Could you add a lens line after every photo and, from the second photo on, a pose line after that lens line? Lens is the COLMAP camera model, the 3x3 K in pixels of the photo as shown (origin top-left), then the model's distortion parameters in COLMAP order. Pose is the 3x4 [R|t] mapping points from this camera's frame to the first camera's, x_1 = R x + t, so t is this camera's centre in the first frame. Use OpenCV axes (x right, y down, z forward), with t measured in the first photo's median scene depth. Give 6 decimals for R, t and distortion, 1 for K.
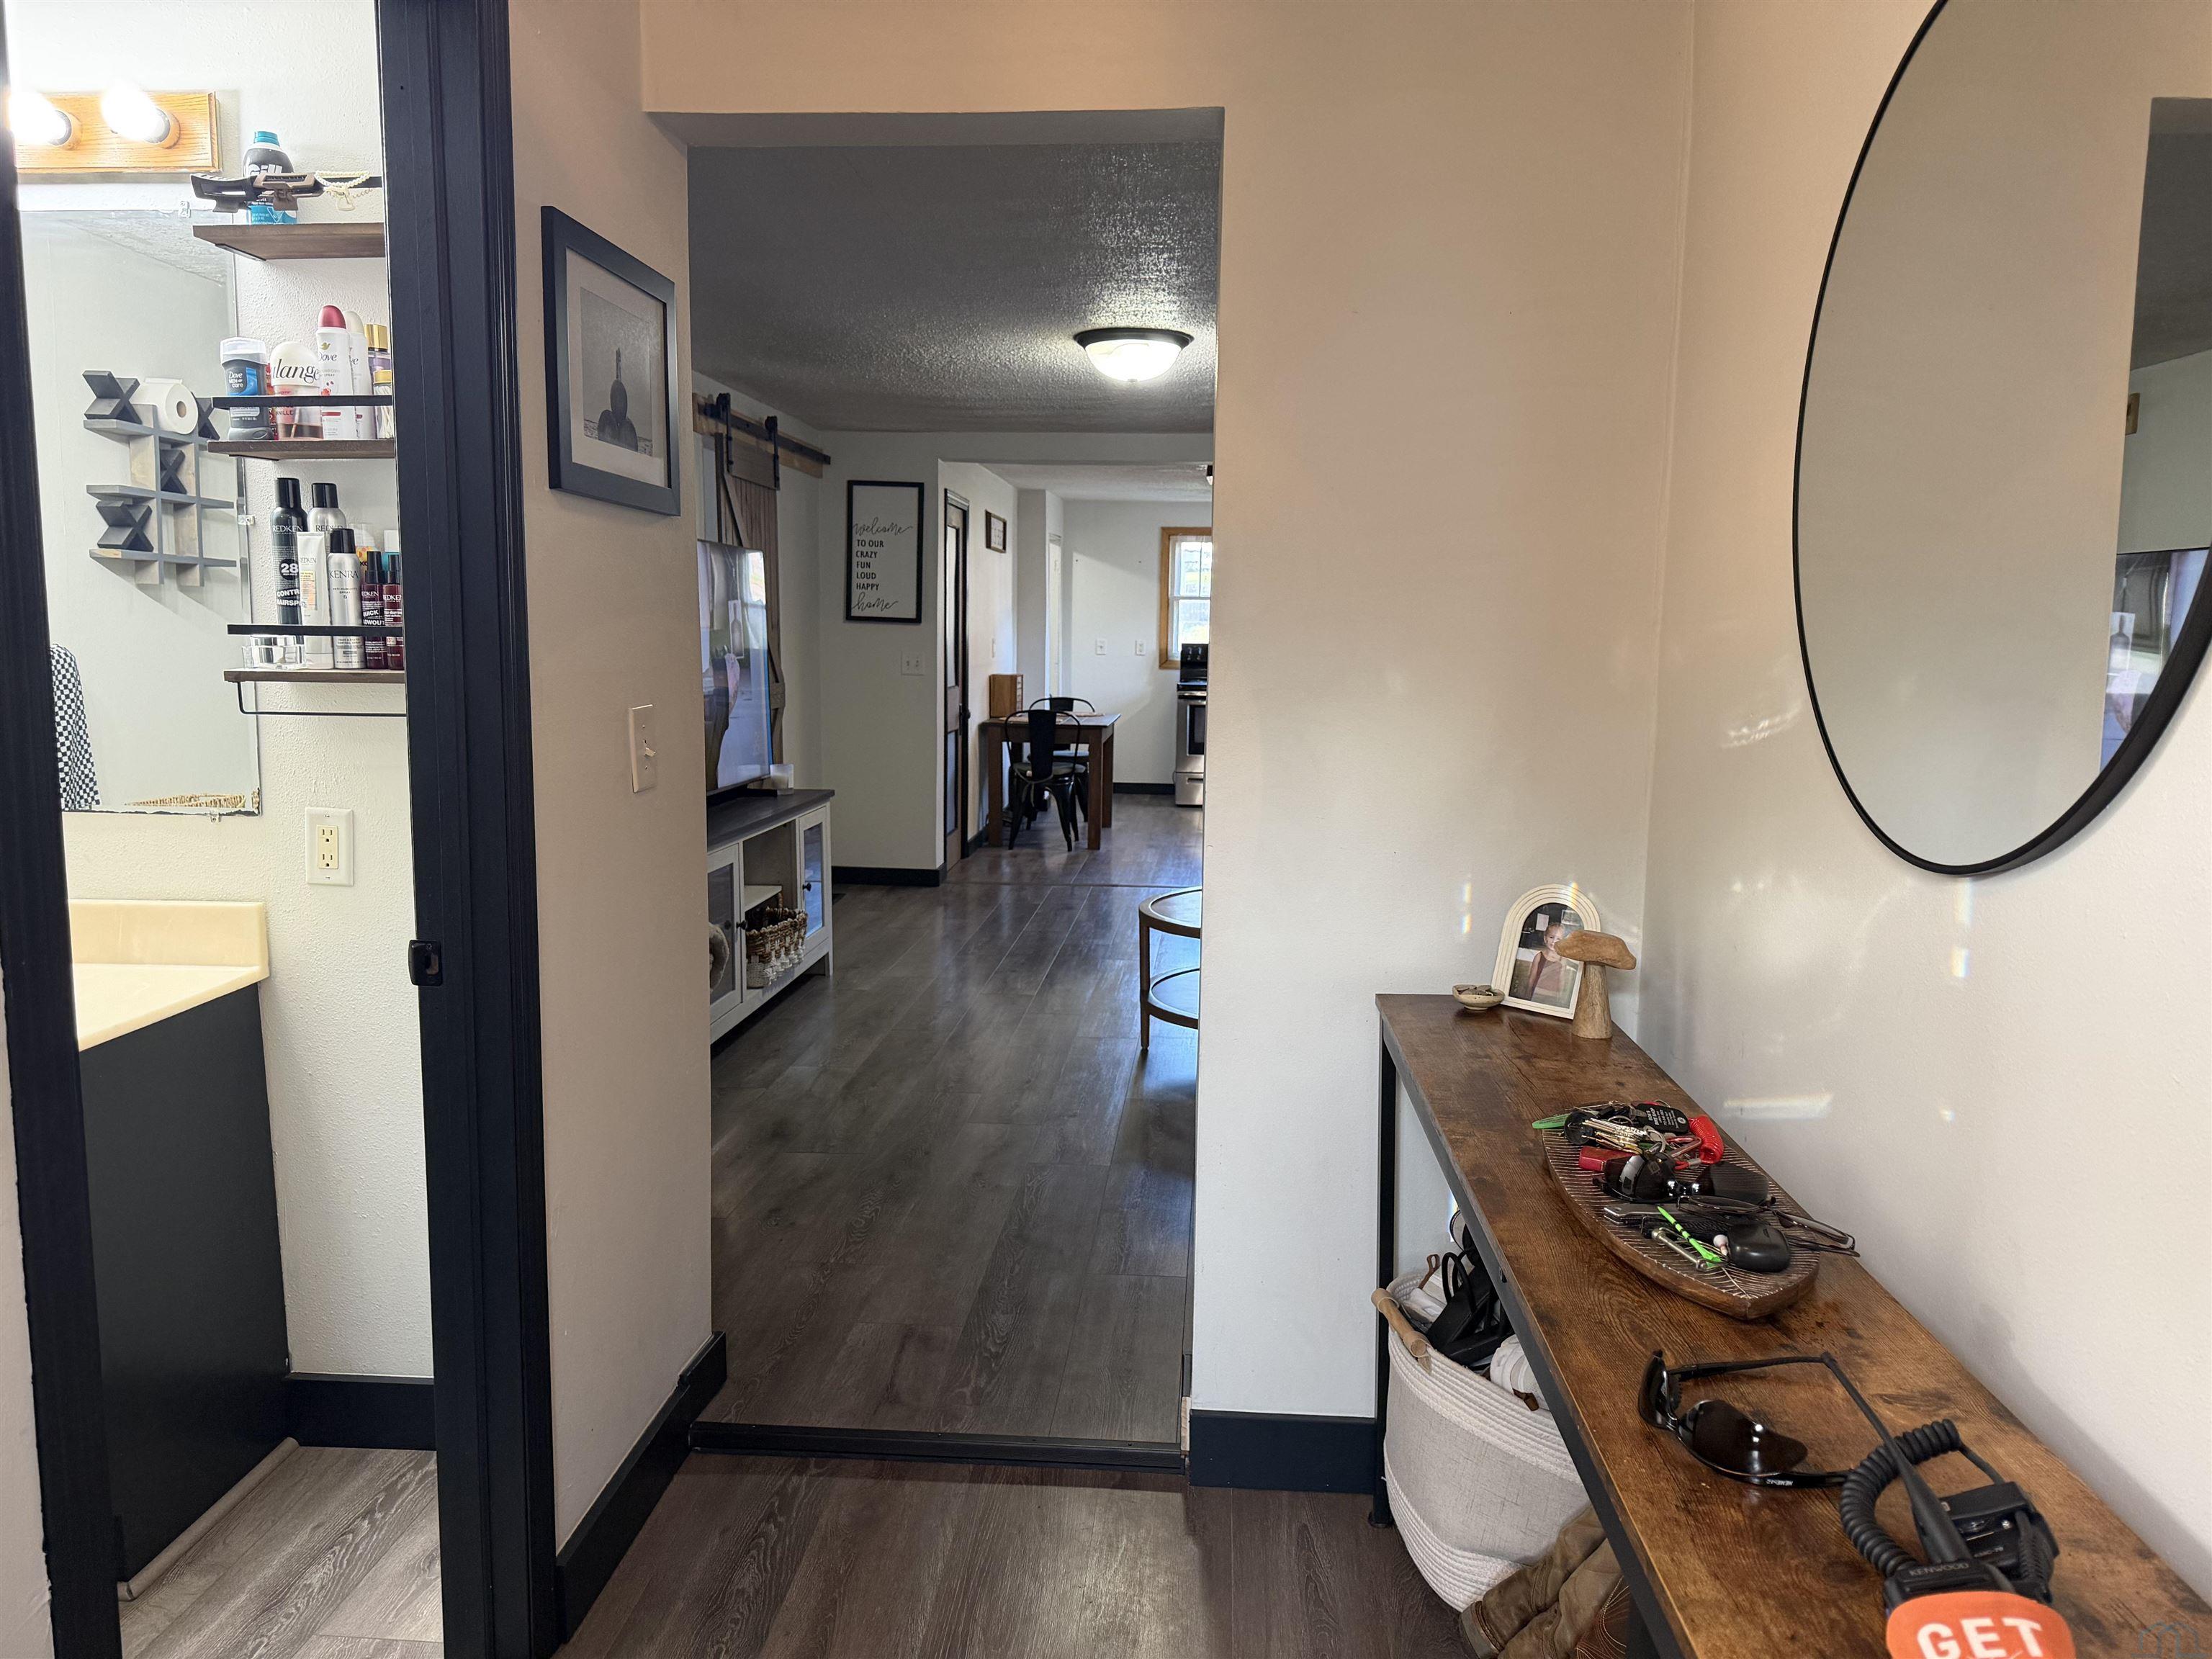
lens RADIAL K [[1542.9, 0, 1094.4], [0, 1542.9, 818.9], [0, 0, 1]] dist [0.027081, -0.028105]
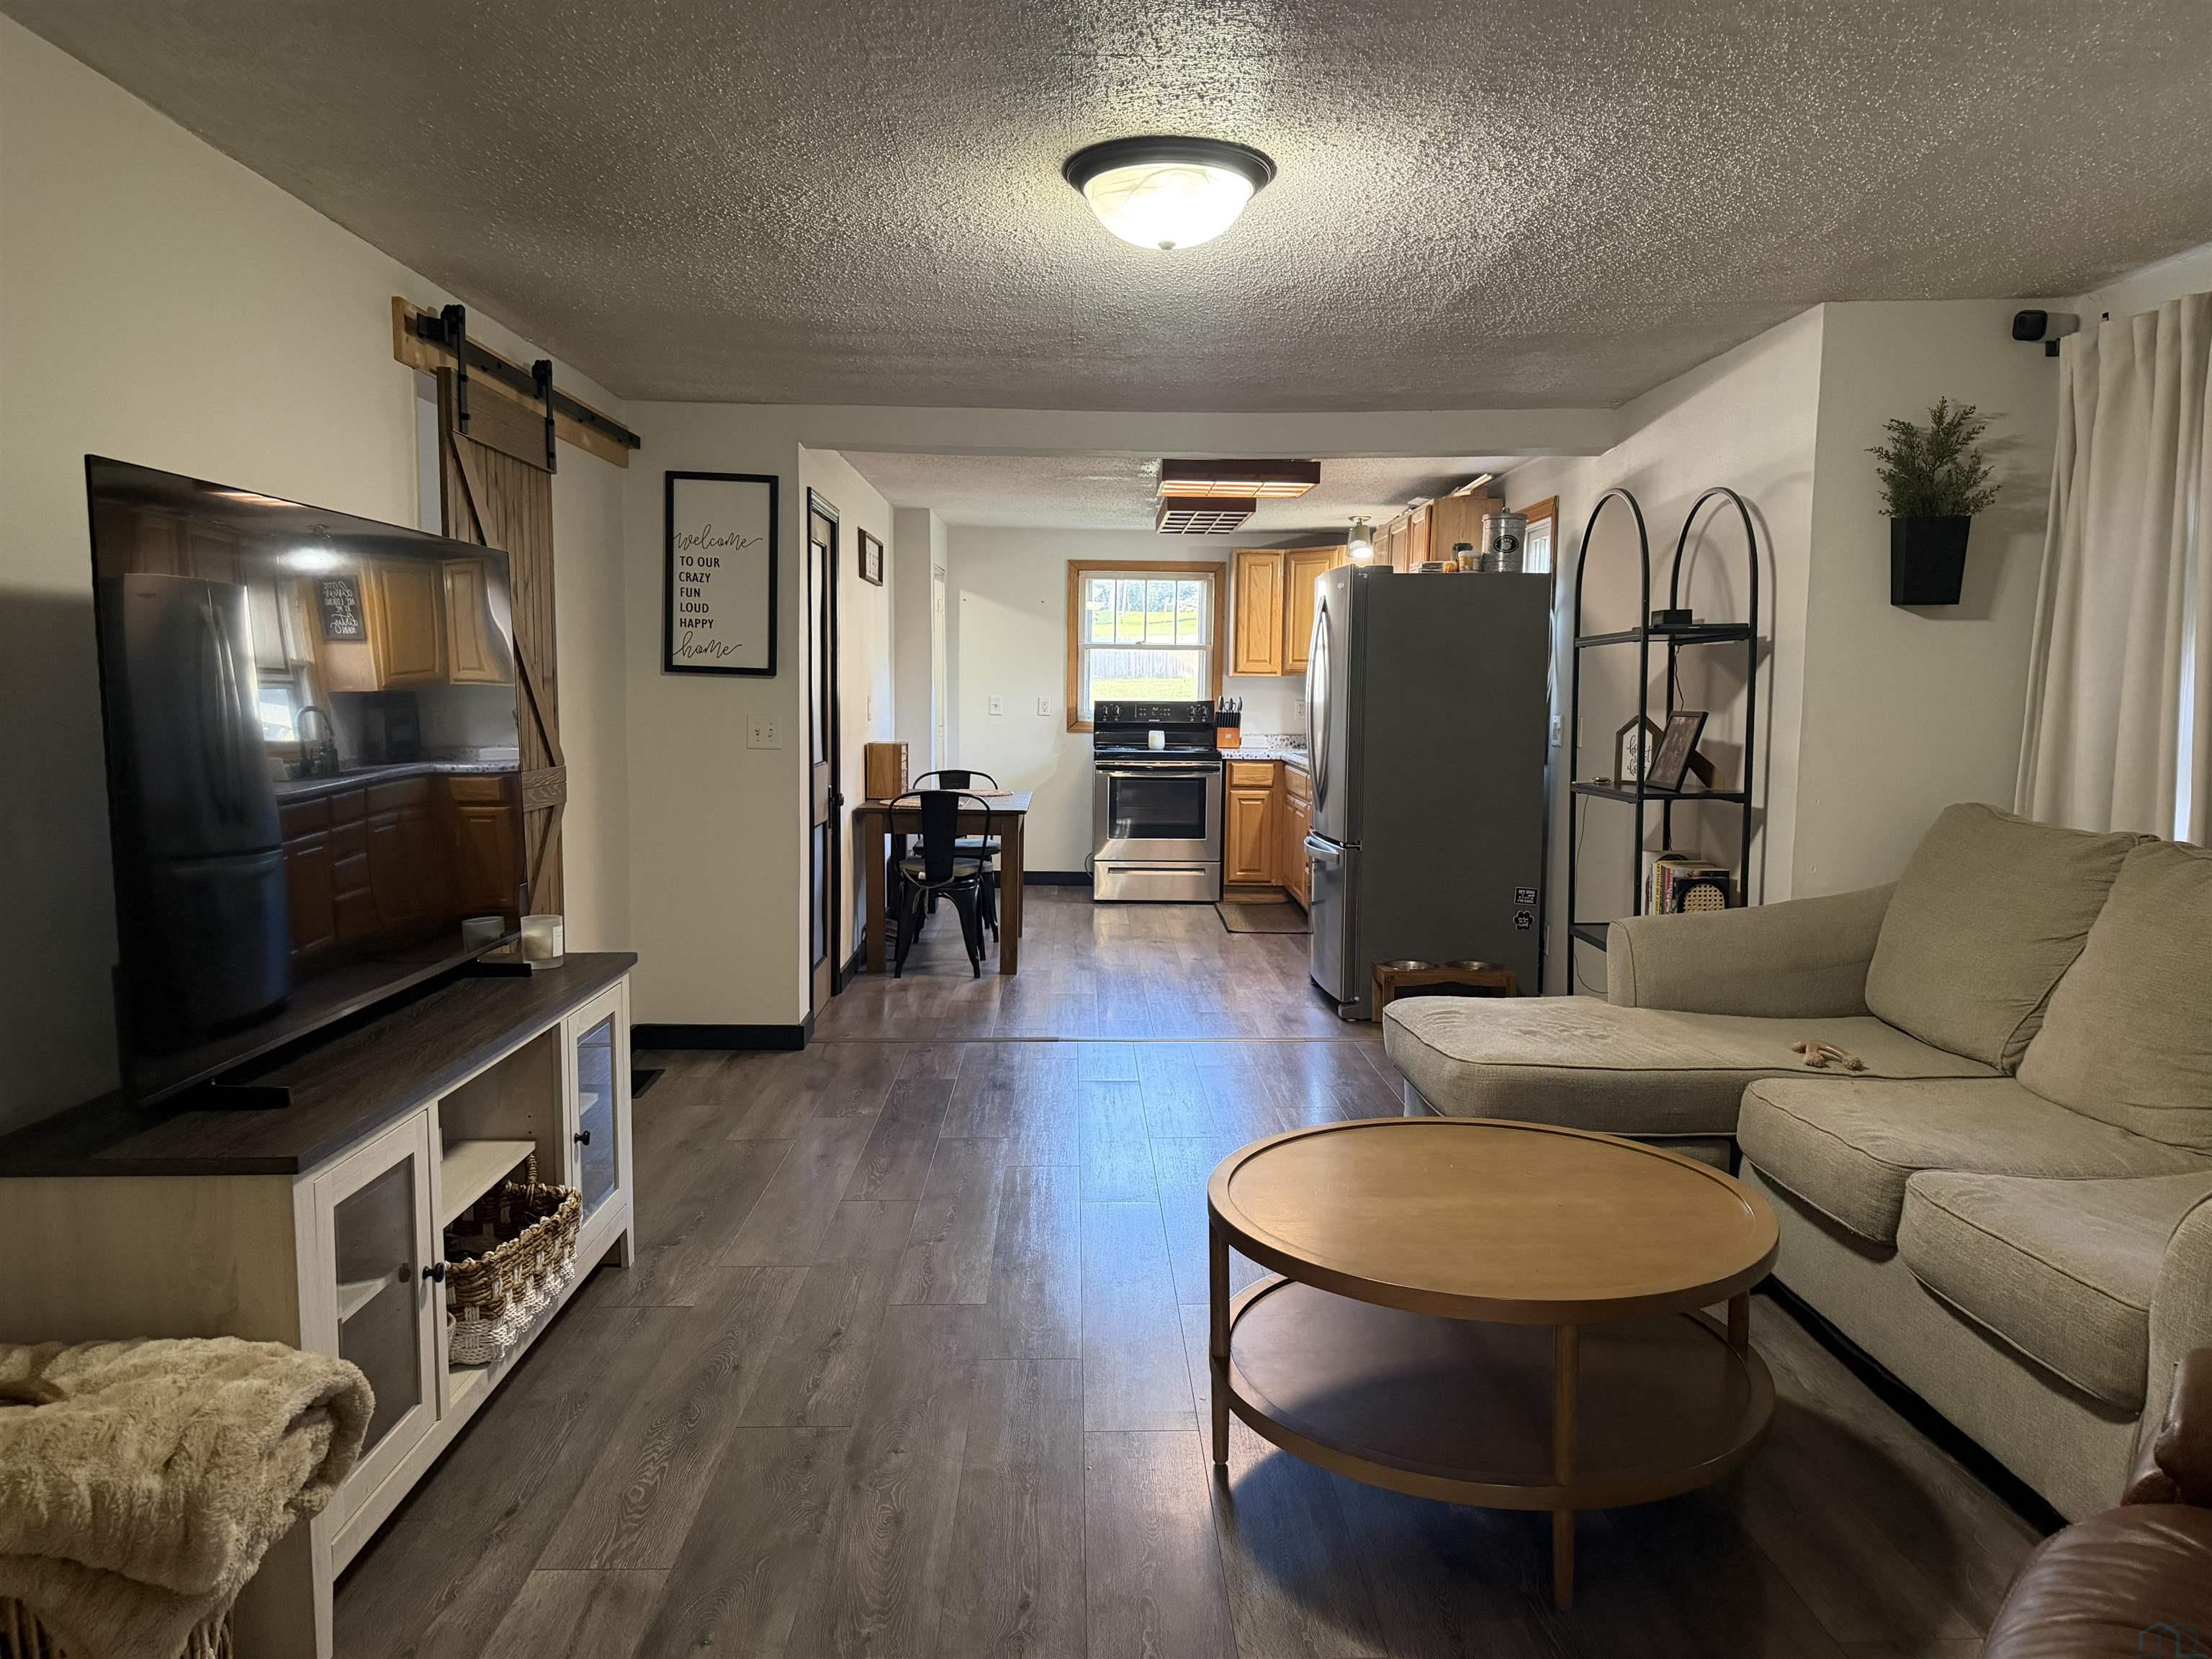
lens RADIAL K [[1542.9, 0, 1130.6], [0, 1542.9, 828.8], [0, 0, 1]] dist [0.027081, -0.028105]
pose [[0.992523, -0.011444, 0.121524, -0.036955], [0.014909, 0.999507, -0.027643, -0.034202], [-0.121147, 0.029248, 0.992204, 0.275785]]
